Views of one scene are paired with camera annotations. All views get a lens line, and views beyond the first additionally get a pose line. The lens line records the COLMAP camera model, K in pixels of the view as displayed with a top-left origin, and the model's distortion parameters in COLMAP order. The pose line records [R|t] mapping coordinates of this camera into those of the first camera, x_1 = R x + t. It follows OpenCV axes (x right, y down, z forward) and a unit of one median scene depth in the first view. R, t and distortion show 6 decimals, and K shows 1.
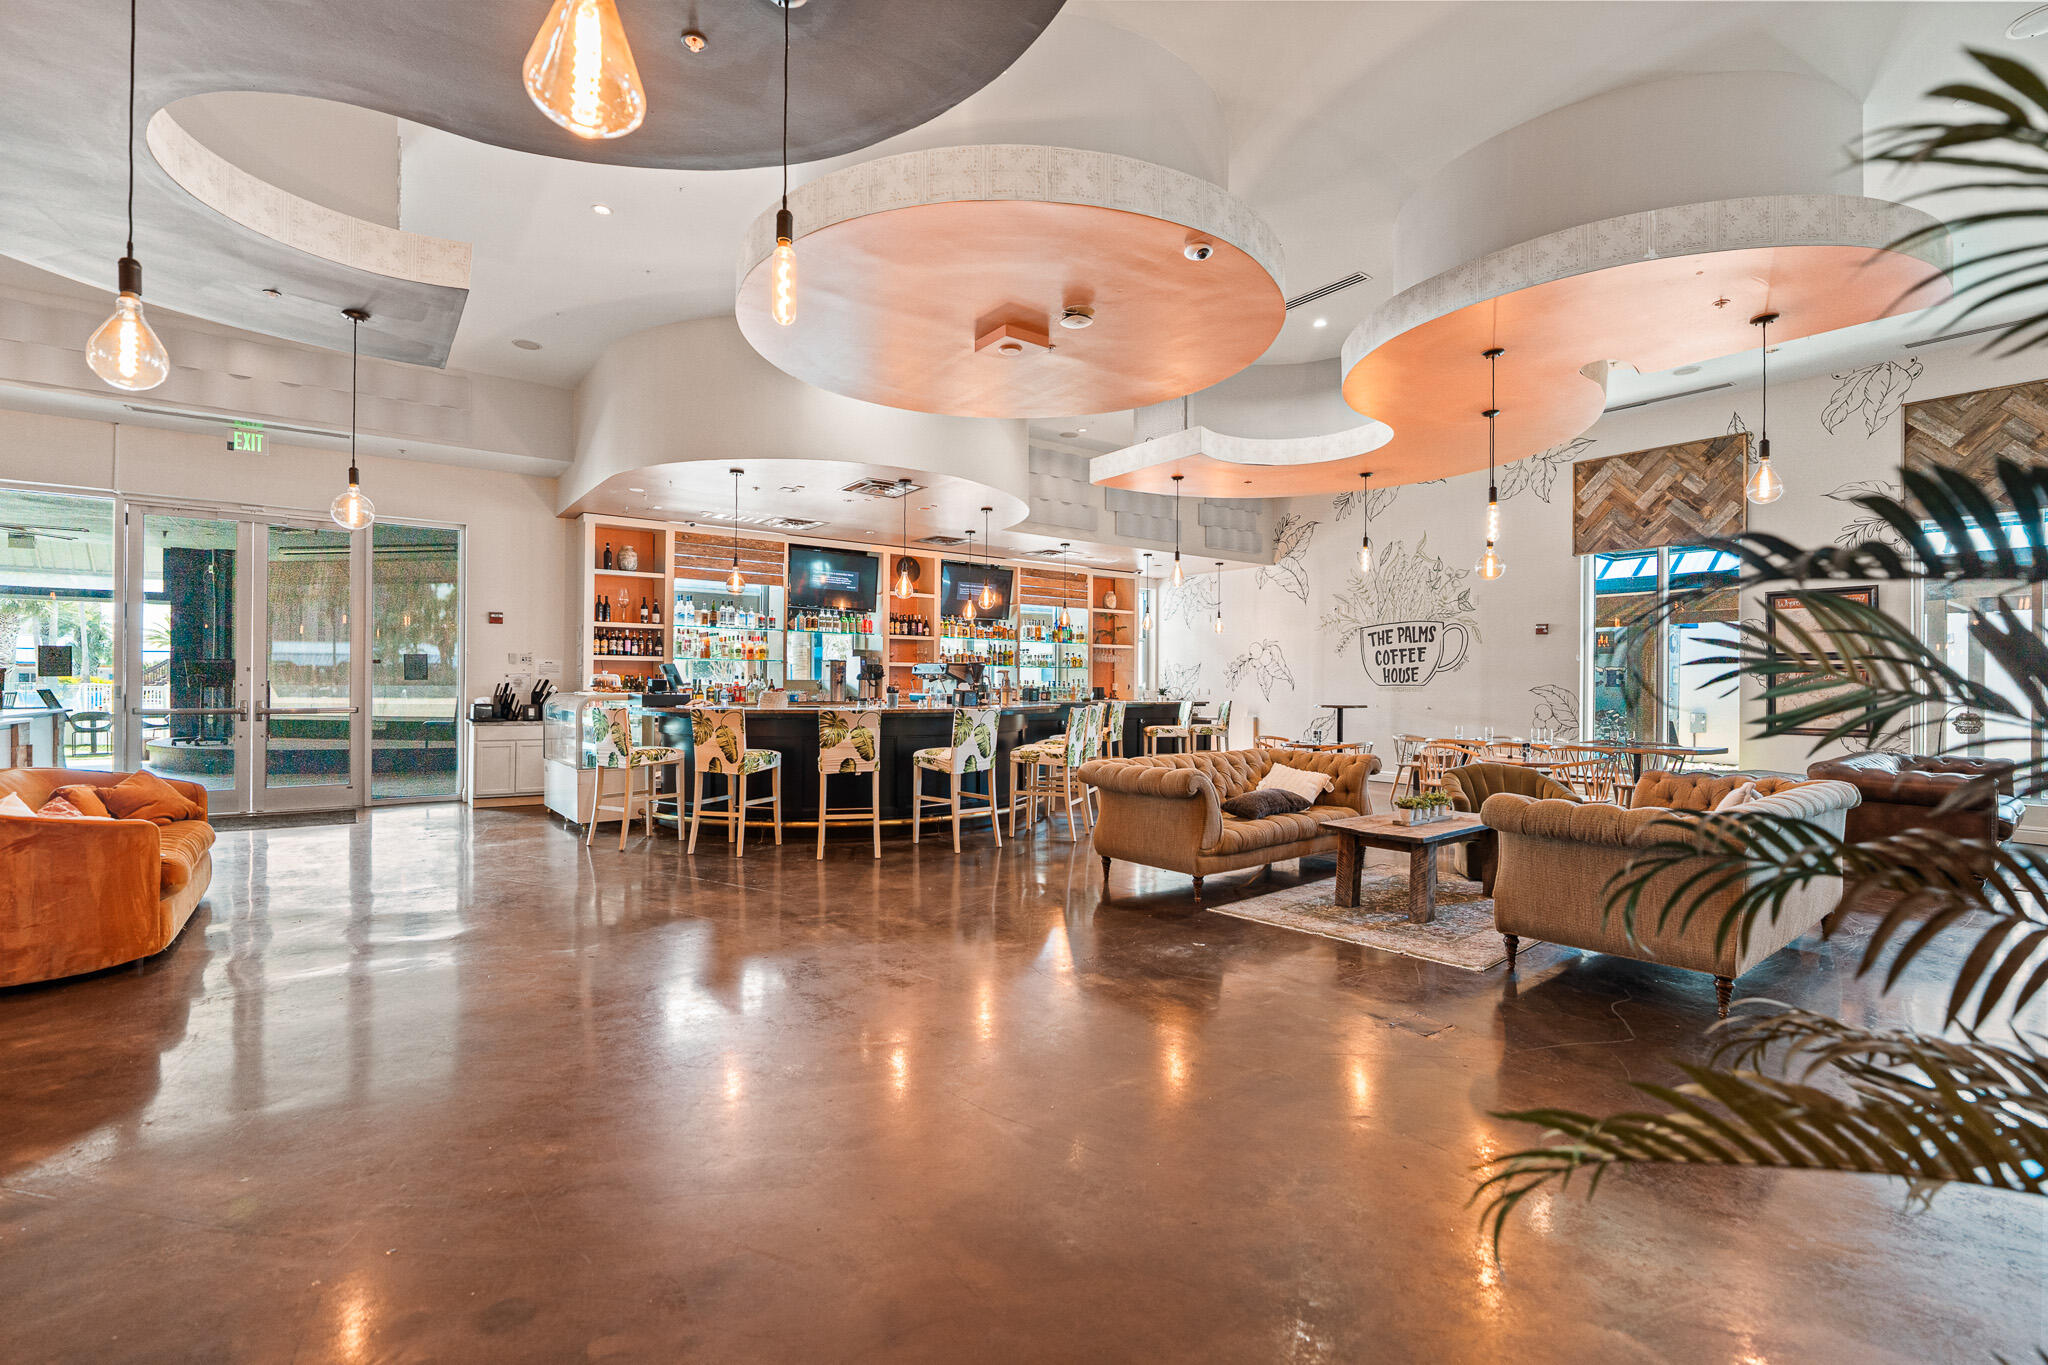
lens RADIAL K [[921.5, 0, 1020.3], [0, 921.5, 684.5], [0, 0, 1]] dist [-0.004743, -0.000048]
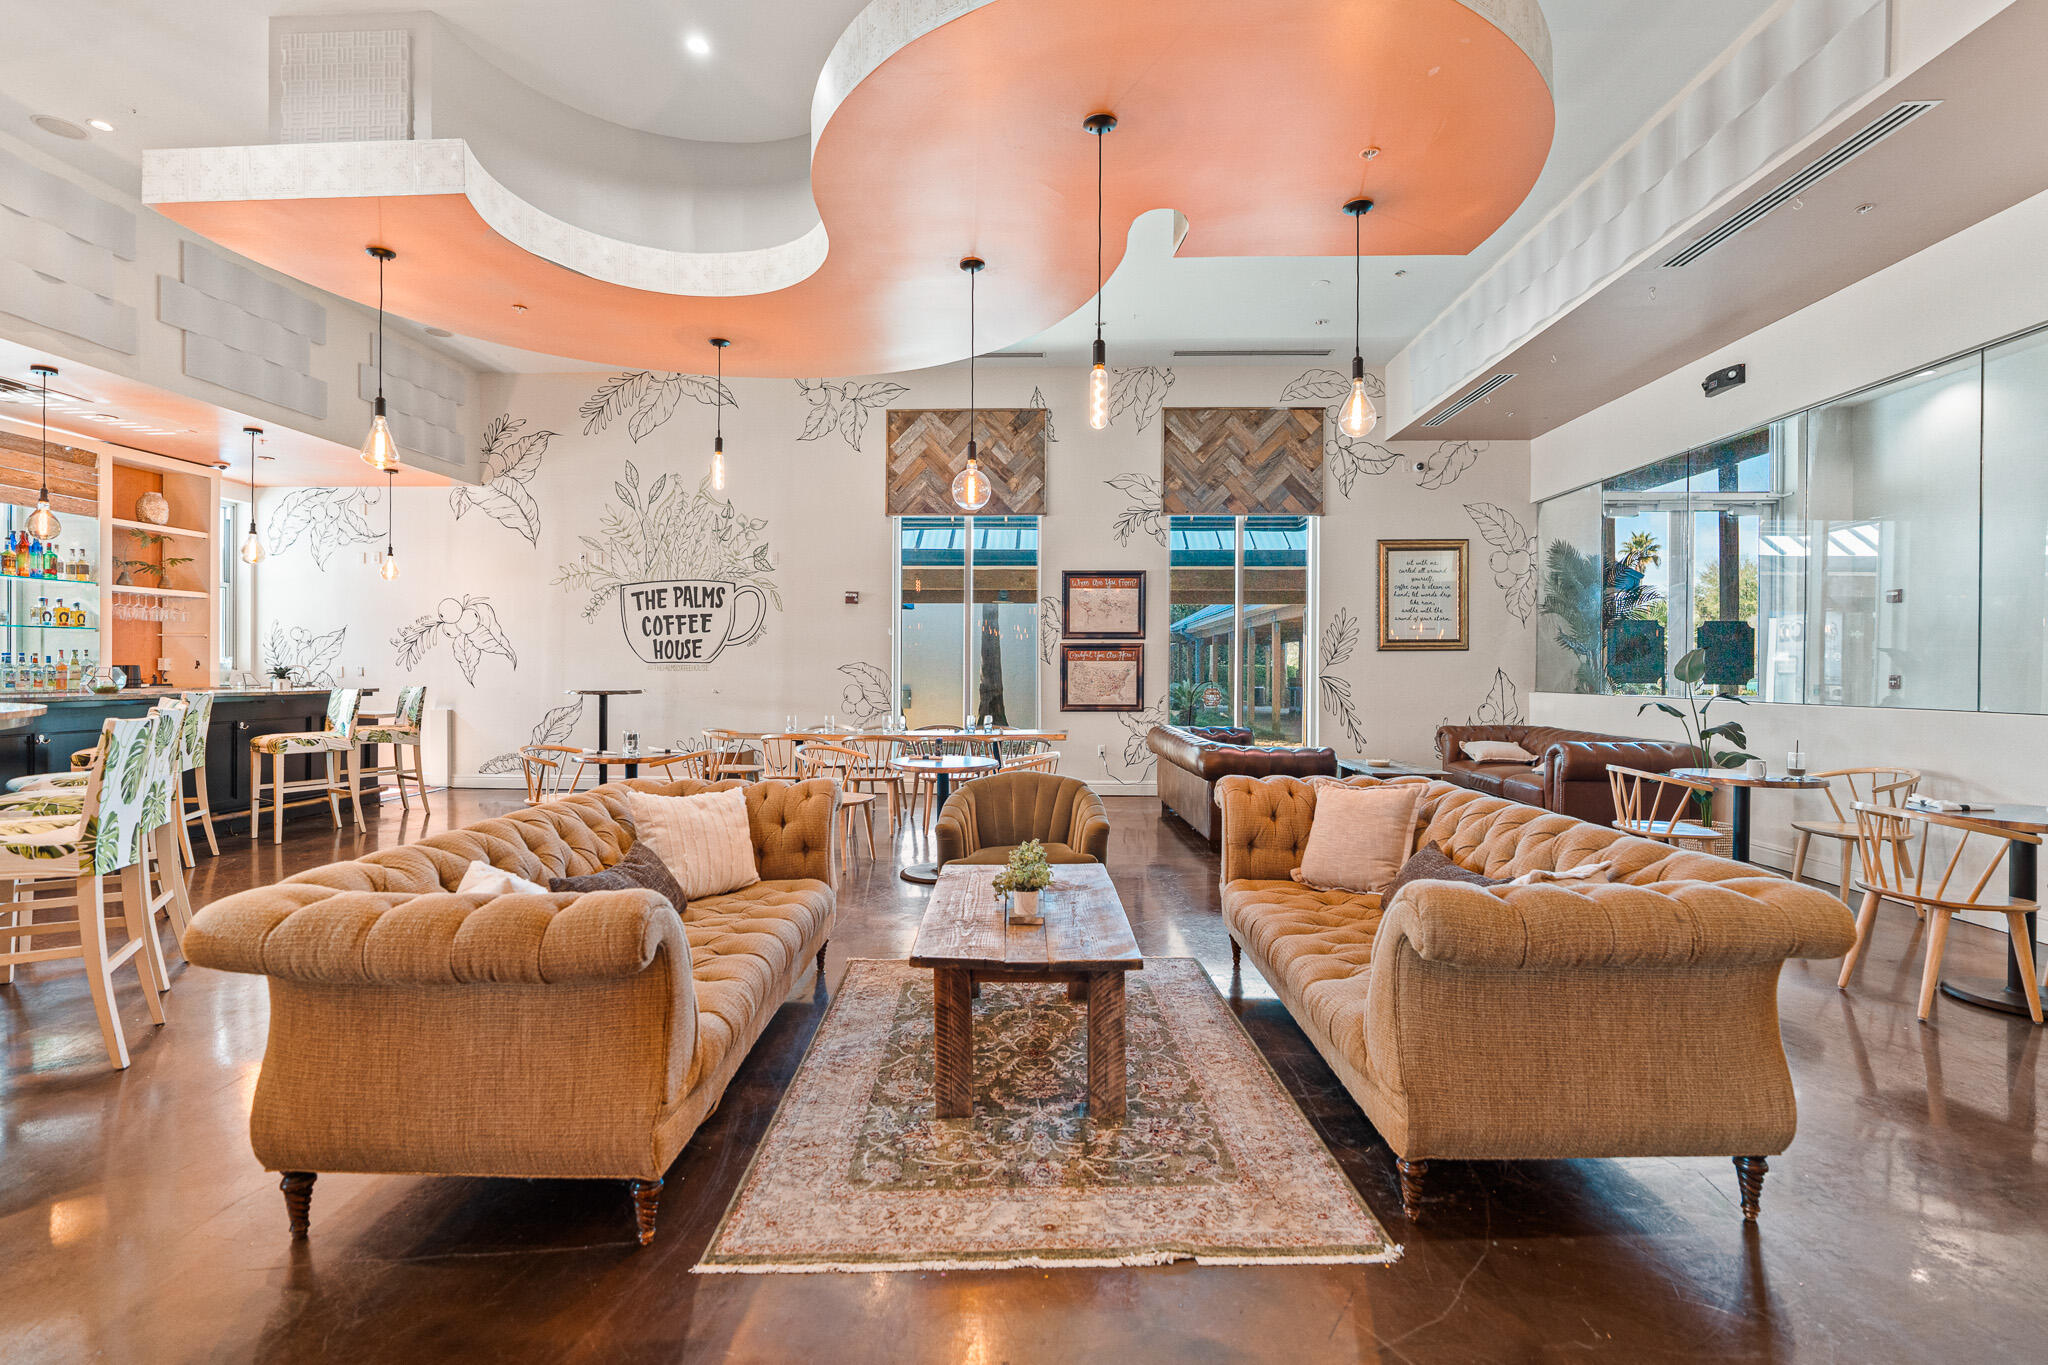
lens RADIAL K [[921.5, 0, 1019.9], [0, 921.5, 670.1], [0, 0, 1]] dist [-0.004743, -0.000048]
pose [[0.634399, -0.003801, 0.772996, 0.000969], [-0.003115, 0.999967, 0.007474, 0.000455], [-0.773000, -0.007149, 0.634366, 0.300824]]
